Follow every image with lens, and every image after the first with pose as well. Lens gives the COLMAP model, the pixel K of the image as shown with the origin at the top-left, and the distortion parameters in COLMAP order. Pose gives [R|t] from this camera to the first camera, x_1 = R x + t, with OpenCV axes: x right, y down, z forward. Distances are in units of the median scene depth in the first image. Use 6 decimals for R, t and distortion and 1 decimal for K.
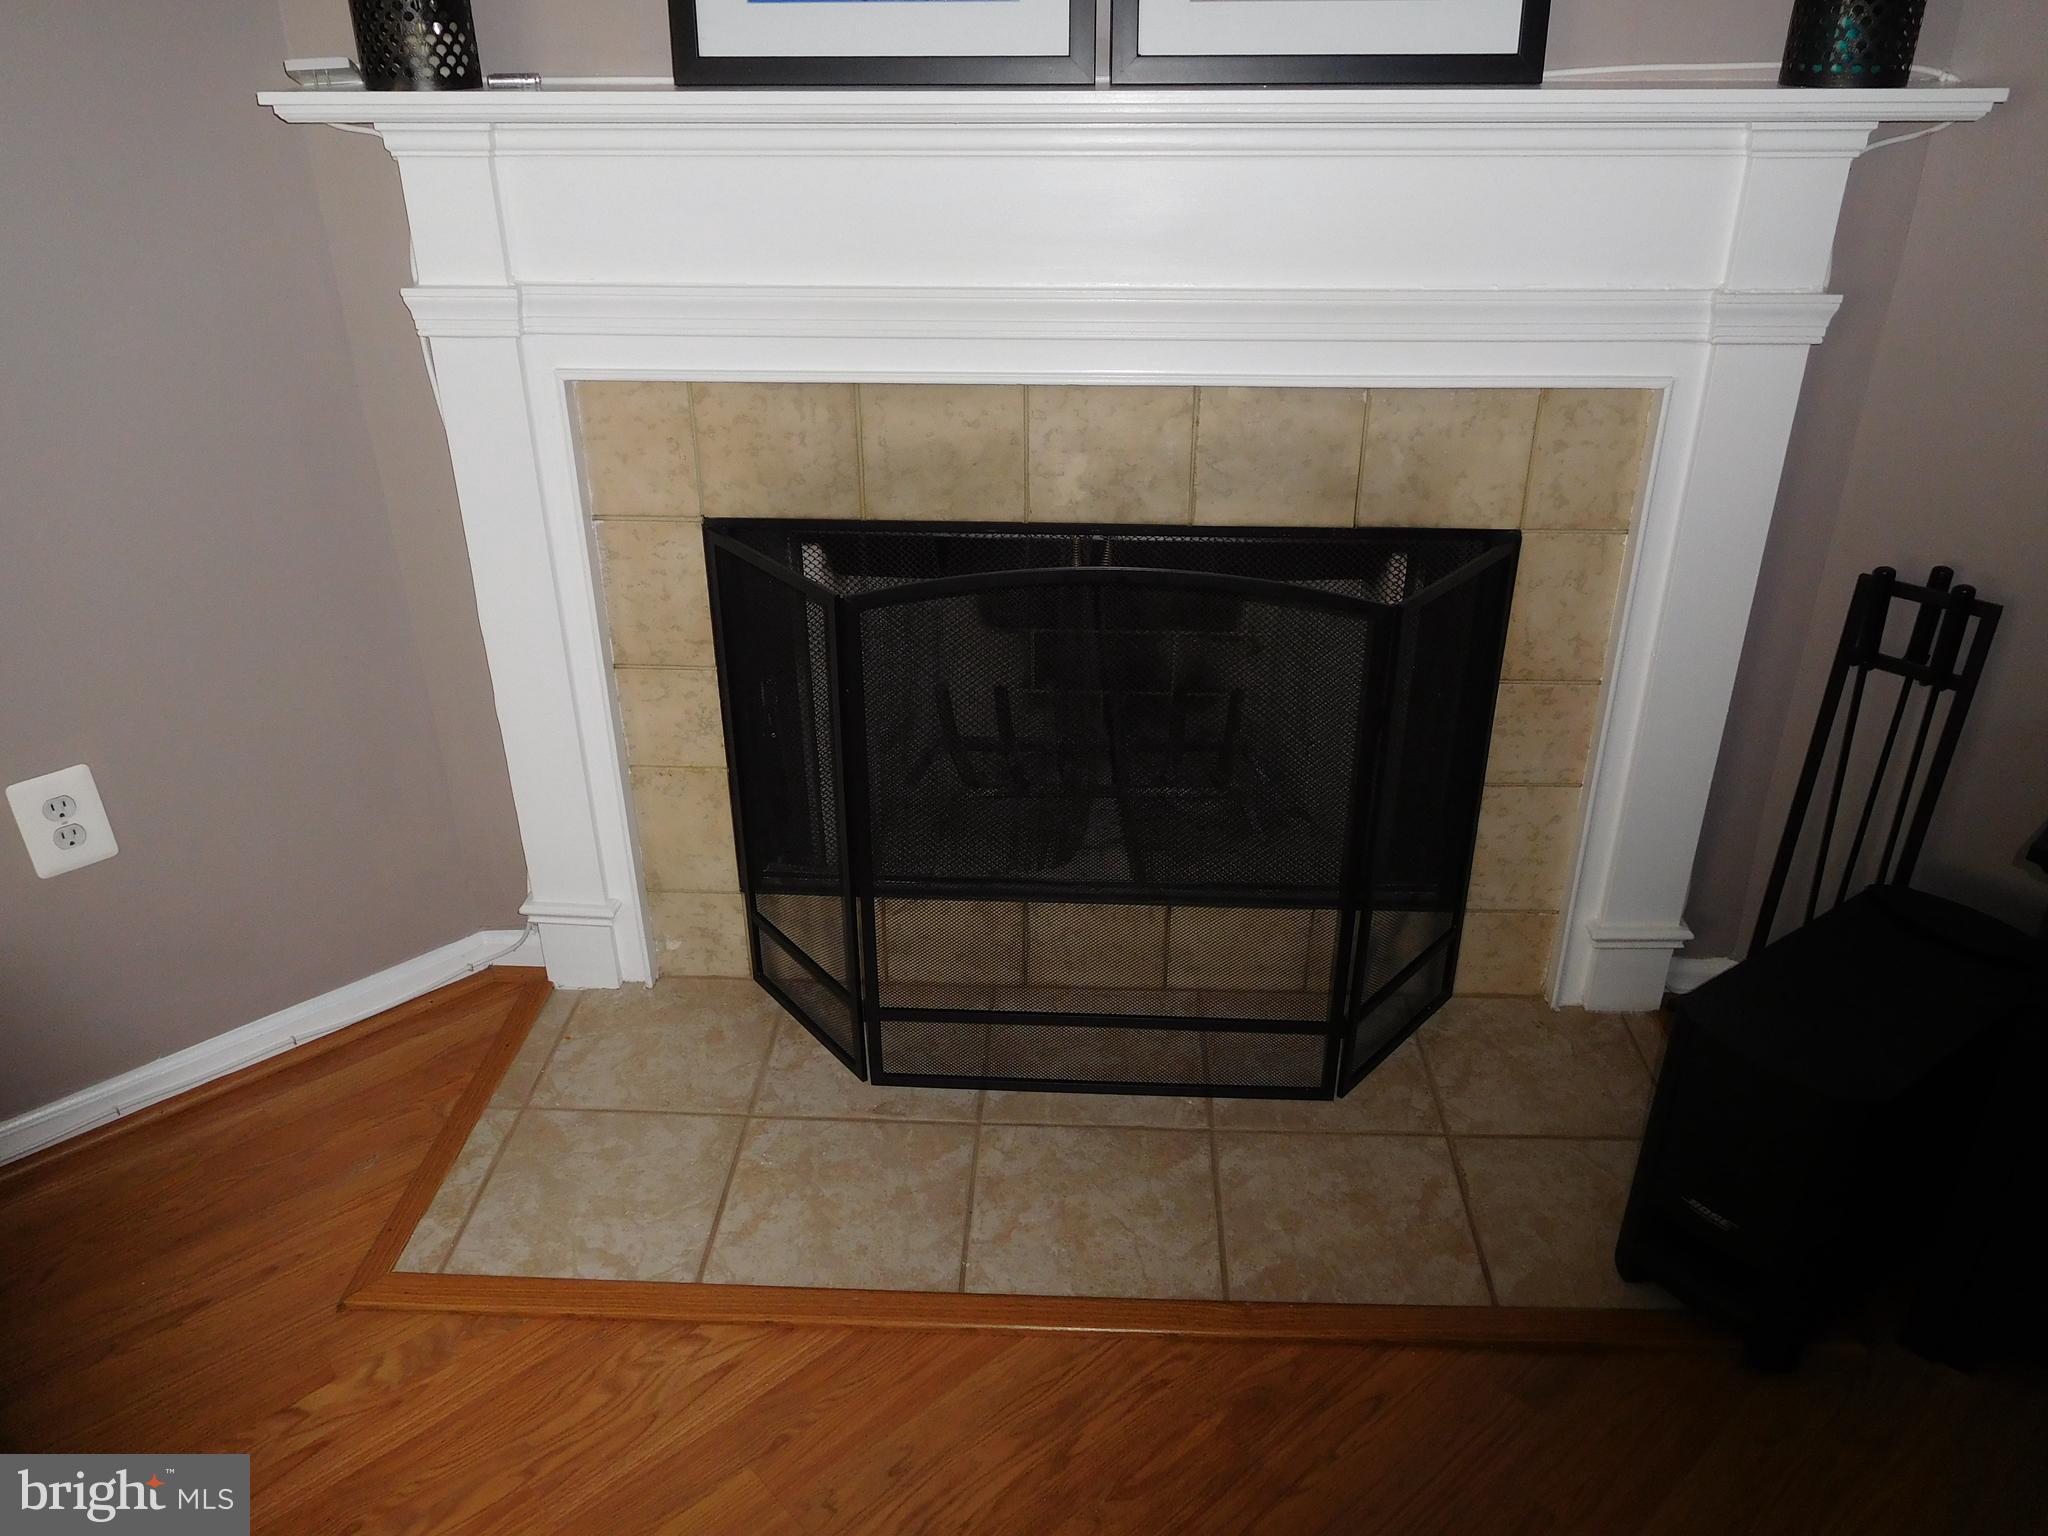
lens RADIAL K [[1536.2, 0, 1039.3], [0, 1536.2, 778.3], [0, 0, 1]] dist [0.002774, -0.019577]
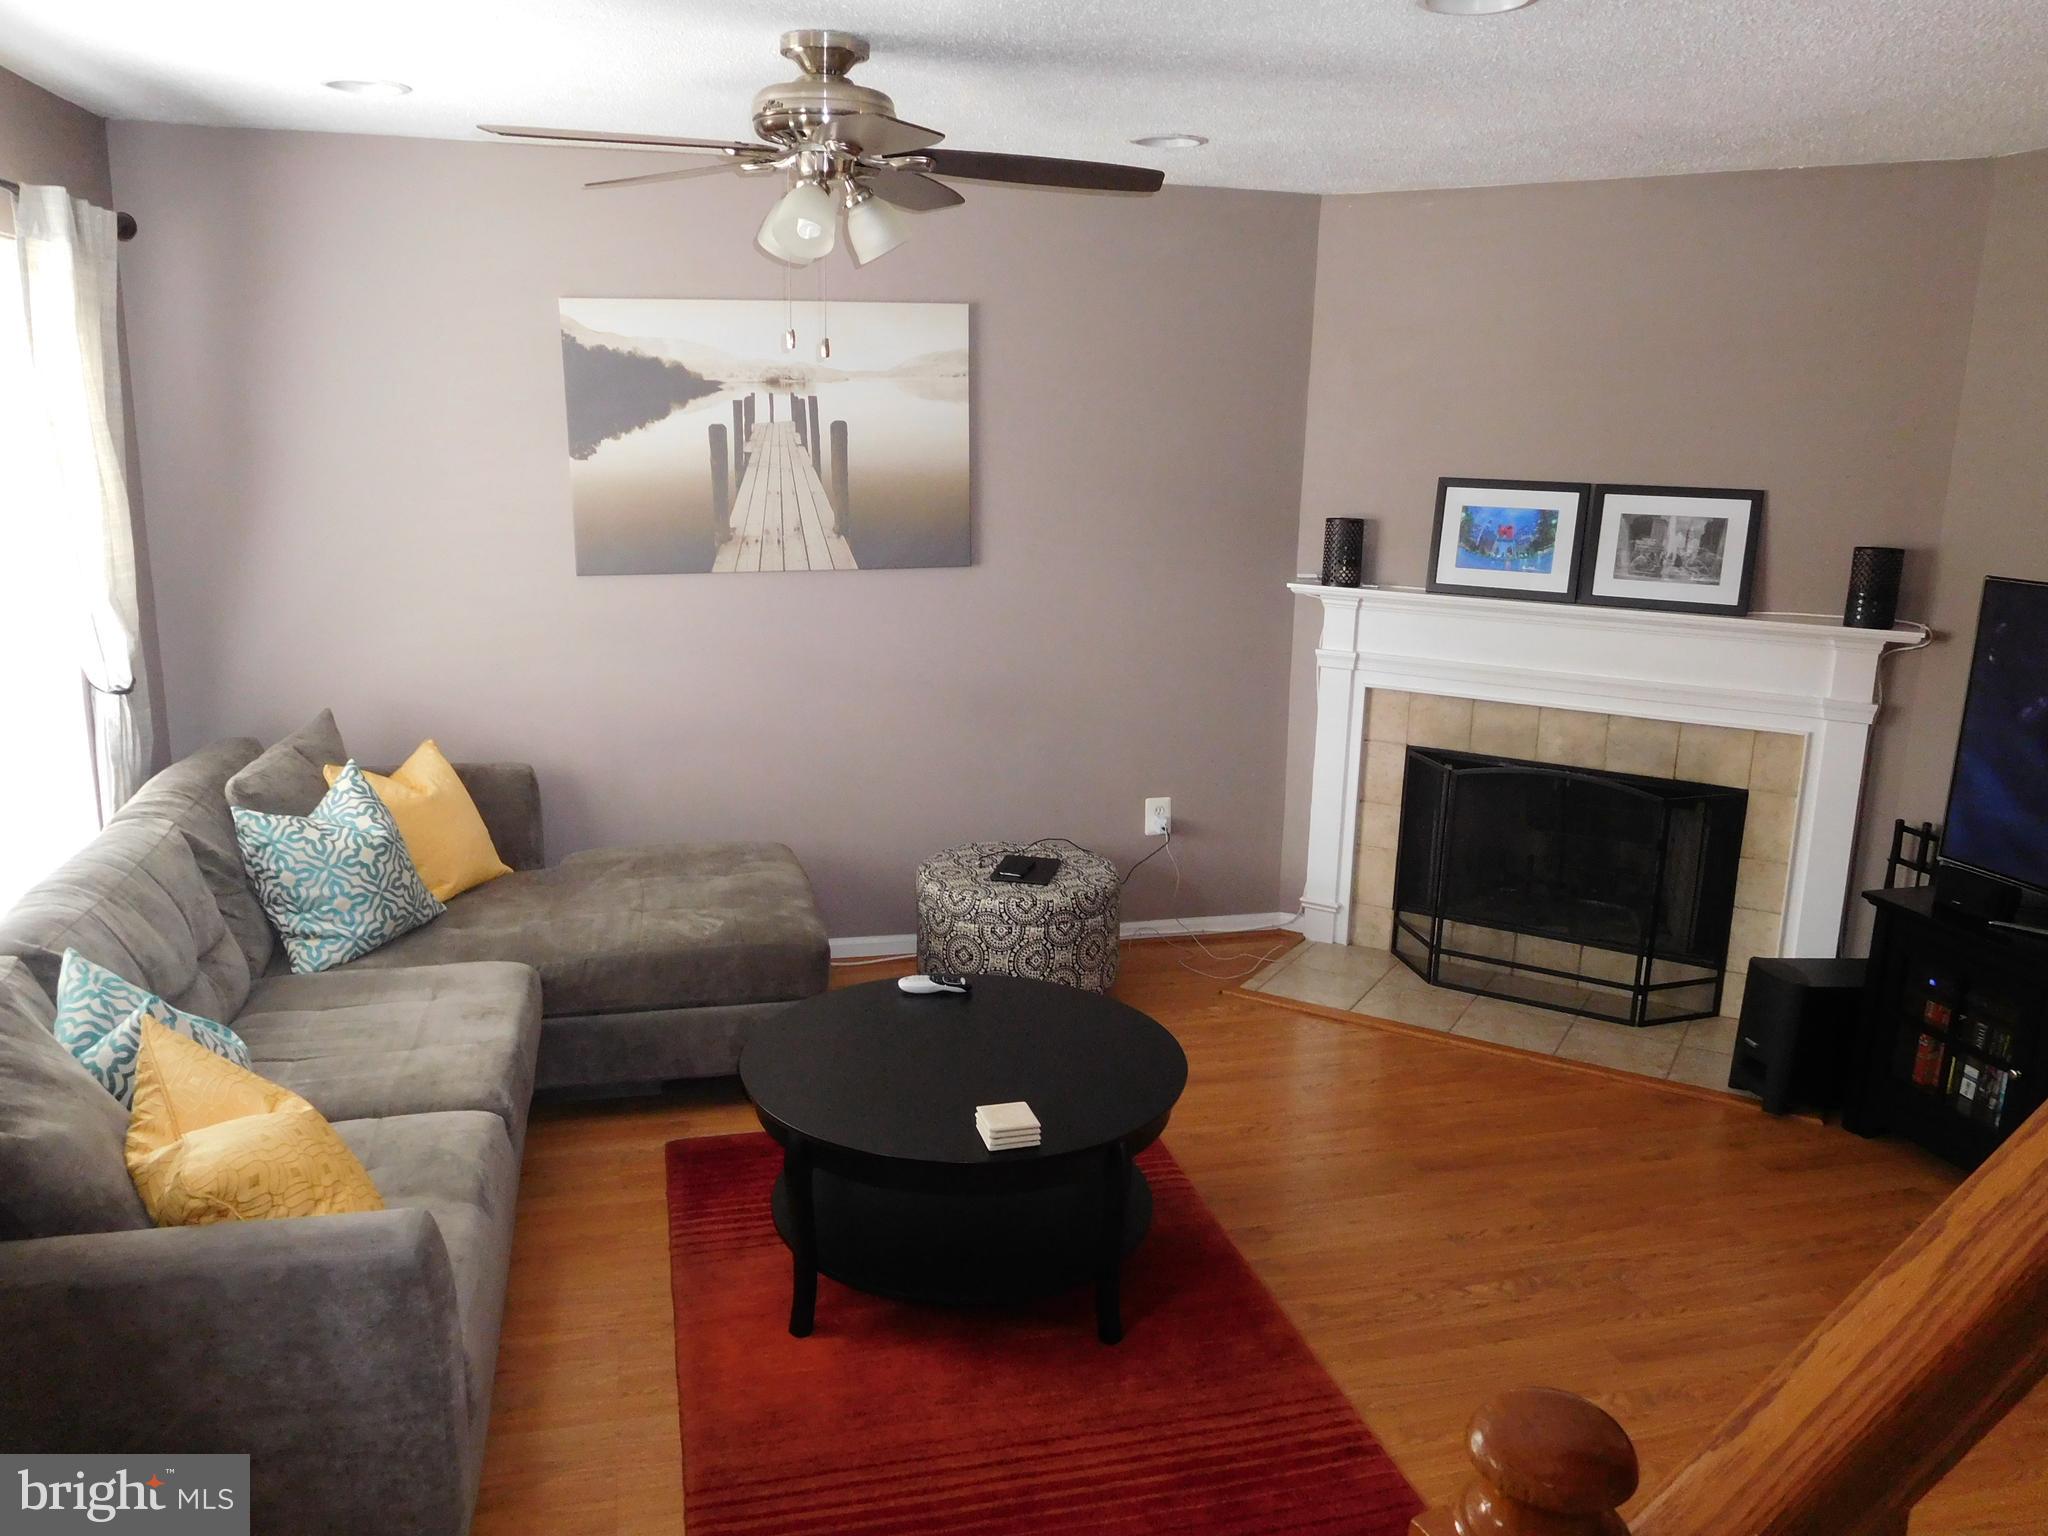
lens RADIAL K [[1536.2, 0, 1018.2], [0, 1536.2, 775.9], [0, 0, 1]] dist [0.002774, -0.019577]
pose [[0.877109, 0.131221, -0.462018, 0.417148], [-0.243177, 0.950872, -0.191590, 0.545673], [0.414180, 0.280397, 0.865929, -1.522511]]
